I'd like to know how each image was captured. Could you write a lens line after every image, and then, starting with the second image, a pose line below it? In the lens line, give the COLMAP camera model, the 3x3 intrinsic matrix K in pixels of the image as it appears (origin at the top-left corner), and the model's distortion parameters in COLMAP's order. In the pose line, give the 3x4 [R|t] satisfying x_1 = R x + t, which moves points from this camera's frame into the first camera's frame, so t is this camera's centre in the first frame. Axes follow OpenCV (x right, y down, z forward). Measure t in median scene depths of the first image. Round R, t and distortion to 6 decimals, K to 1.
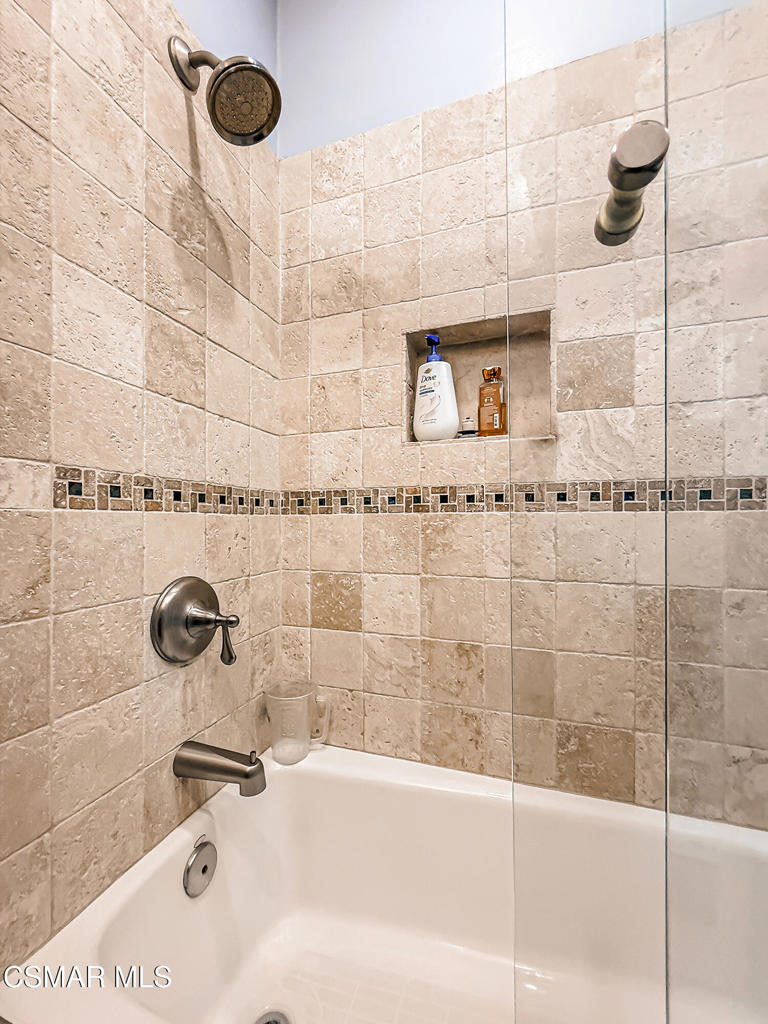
lens RADIAL K [[421.5, 0, 384.0], [0, 421.5, 512.0], [0, 0, 1]] dist [-0.001297, 0.000064]
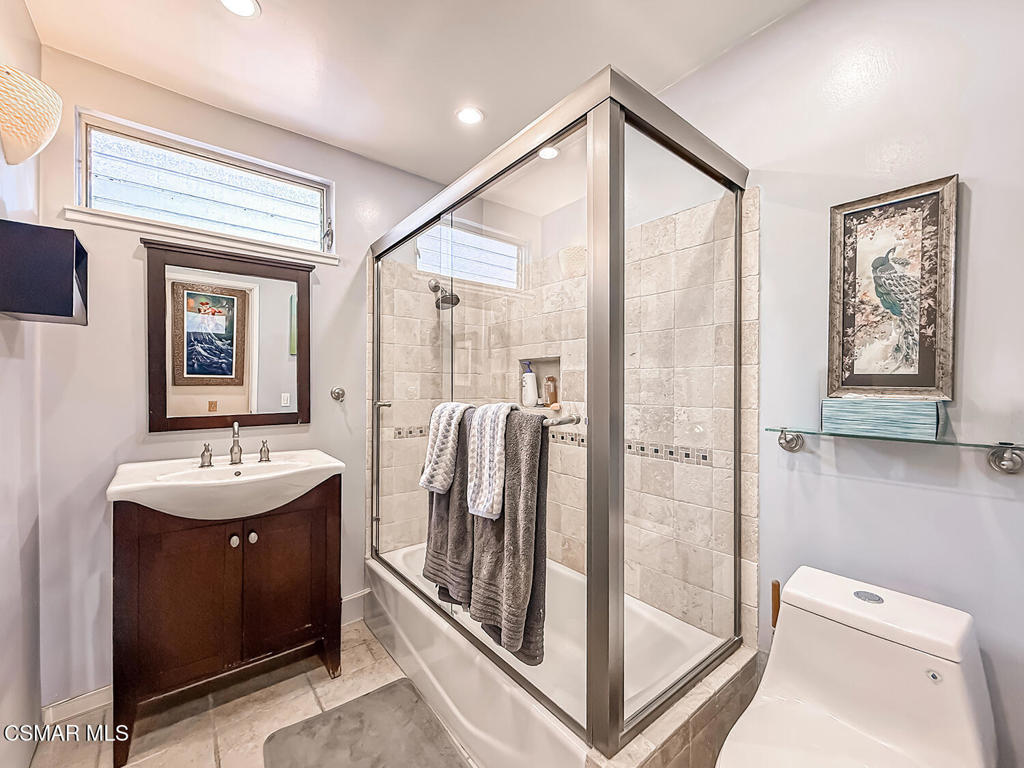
lens RADIAL K [[421.5, 0, 513.4], [0, 421.5, 379.0], [0, 0, 1]] dist [-0.001297, 0.000064]
pose [[0.855804, -0.004635, -0.517280, 1.383408], [0.001859, 0.999981, -0.005886, -0.345125], [0.517297, 0.004076, 0.855796, -1.119487]]
